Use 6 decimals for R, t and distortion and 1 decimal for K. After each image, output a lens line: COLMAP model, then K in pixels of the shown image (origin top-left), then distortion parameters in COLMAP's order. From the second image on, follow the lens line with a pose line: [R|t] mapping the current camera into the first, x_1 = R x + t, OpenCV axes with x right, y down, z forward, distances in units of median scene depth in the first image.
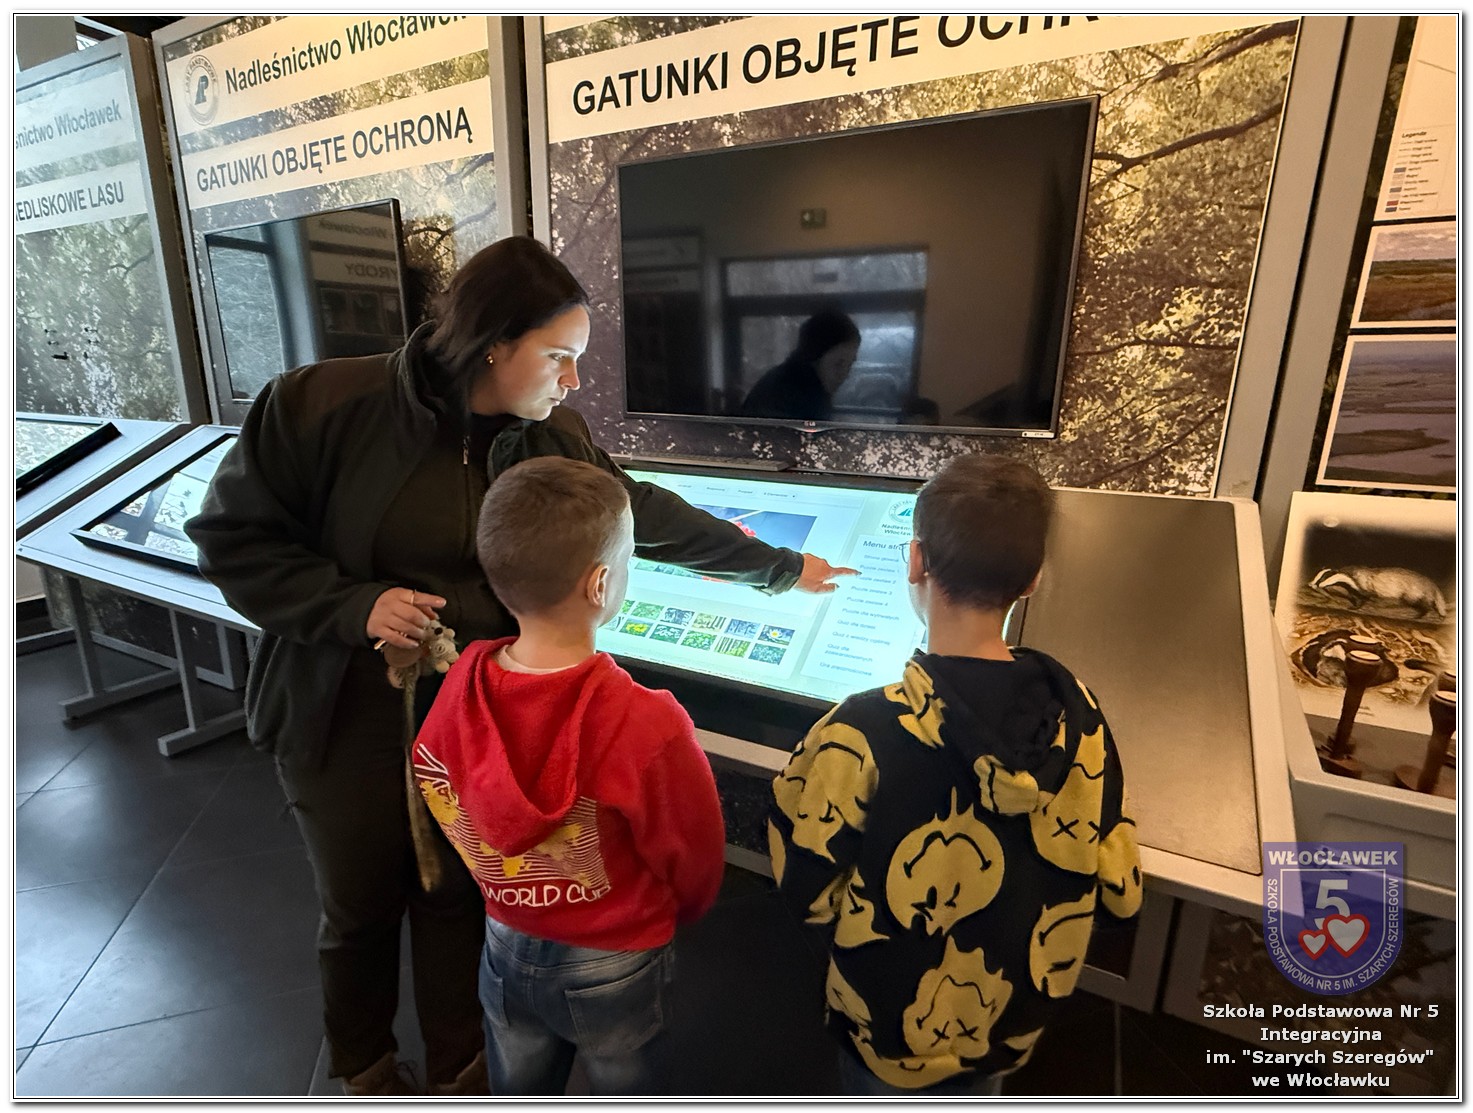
lens RADIAL K [[710.2, 0, 737.2], [0, 710.2, 553.5], [0, 0, 1]] dist [0.000174, 0.000435]
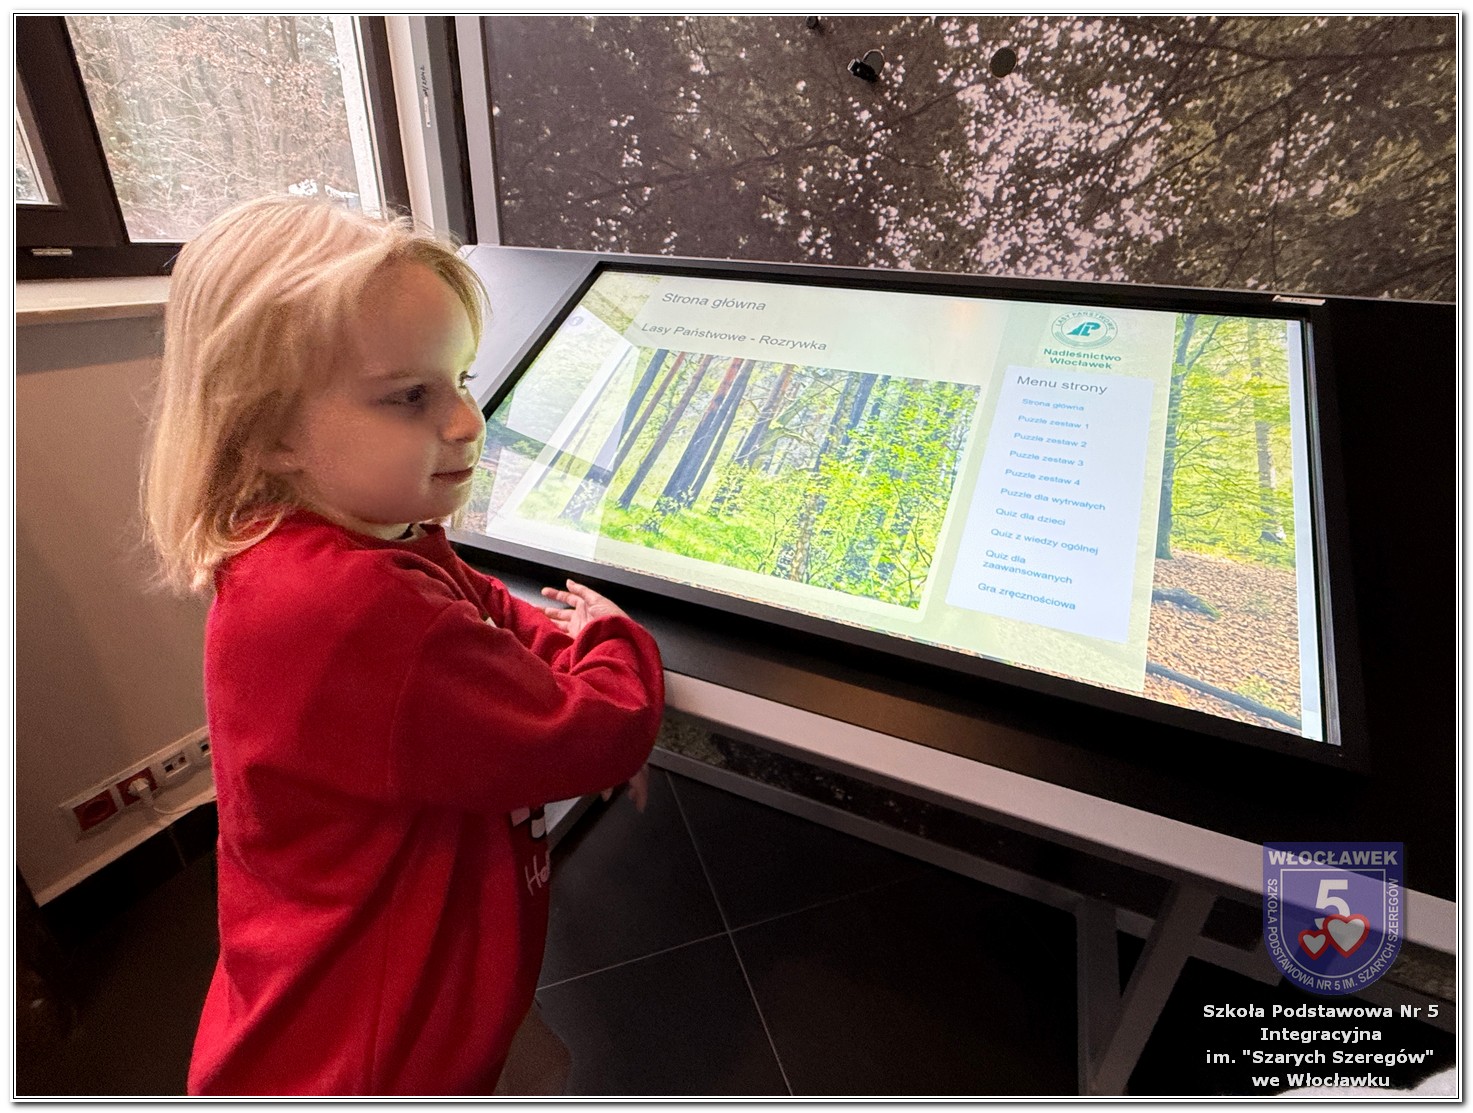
lens RADIAL K [[710.2, 0, 736.0], [0, 710.2, 563.2], [0, 0, 1]] dist [0.000174, 0.000435]
pose [[0.998365, 0.005345, 0.056909, -0.081317], [-0.016433, 0.980427, 0.196198, 0.020911], [-0.054746, -0.196813, 0.978911, 0.335568]]
